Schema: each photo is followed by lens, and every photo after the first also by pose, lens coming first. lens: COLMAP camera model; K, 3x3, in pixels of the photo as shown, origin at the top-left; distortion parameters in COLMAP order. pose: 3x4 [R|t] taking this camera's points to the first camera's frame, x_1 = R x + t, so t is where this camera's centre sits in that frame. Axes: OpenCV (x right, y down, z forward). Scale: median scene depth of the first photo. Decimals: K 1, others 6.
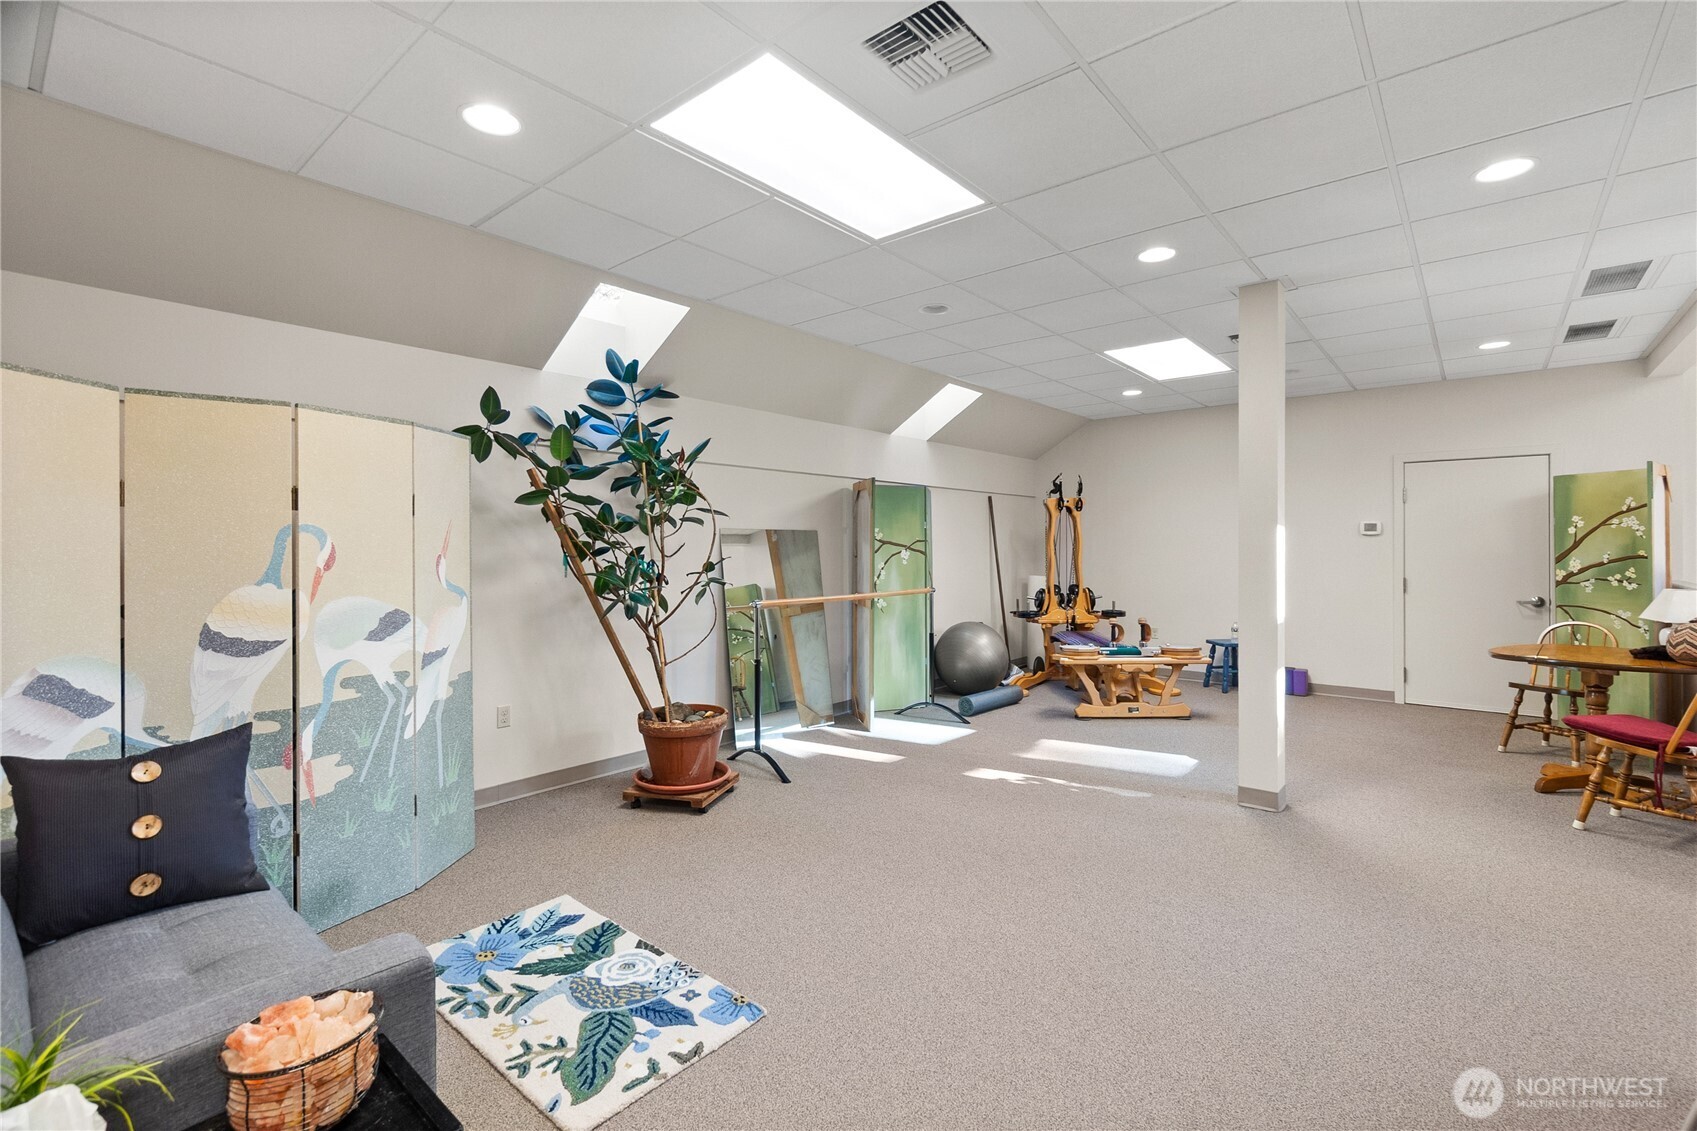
lens RADIAL K [[751.9, 0, 845.7], [0, 751.9, 549.0], [0, 0, 1]] dist [-0.003592, -0.001251]
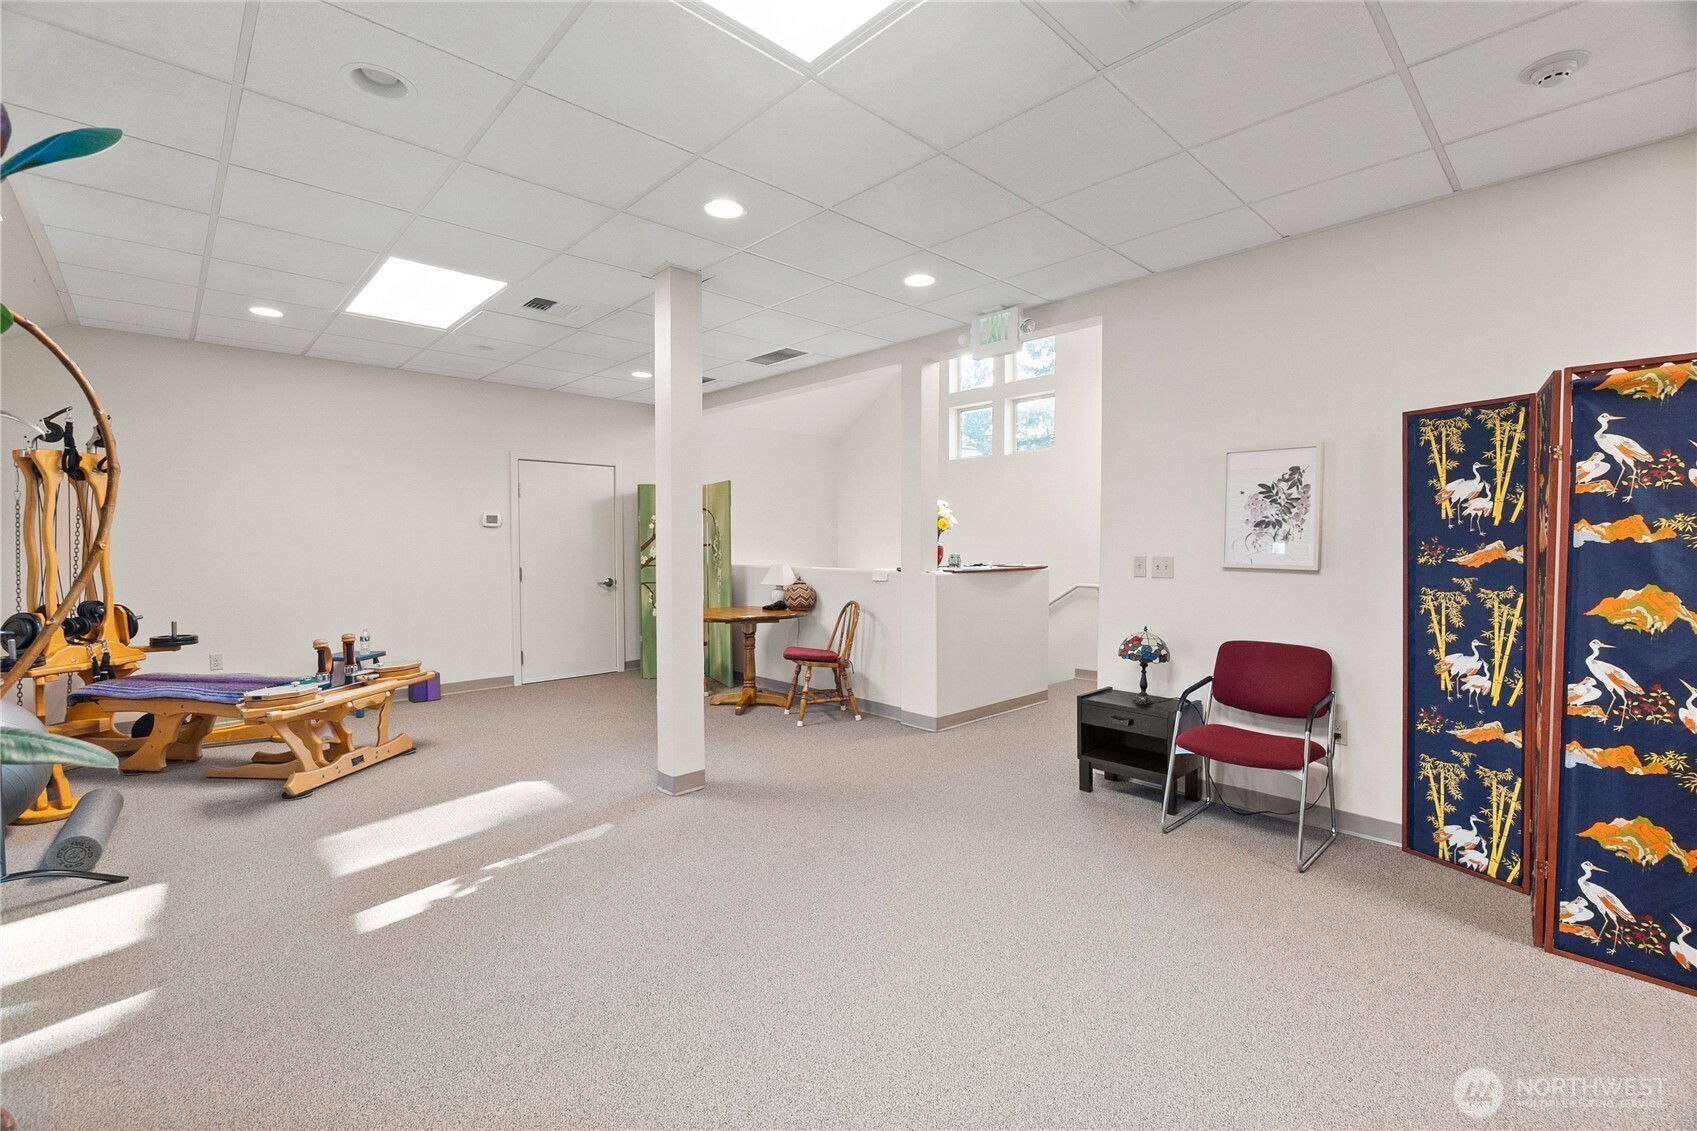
lens RADIAL K [[751.9, 0, 845.8], [0, 751.9, 572.6], [0, 0, 1]] dist [-0.003592, -0.001251]
pose [[0.082350, -0.038604, 0.995855, -0.316750], [0.003787, 0.999254, 0.038423, 0.006935], [-0.996596, 0.000607, 0.082435, 0.507359]]
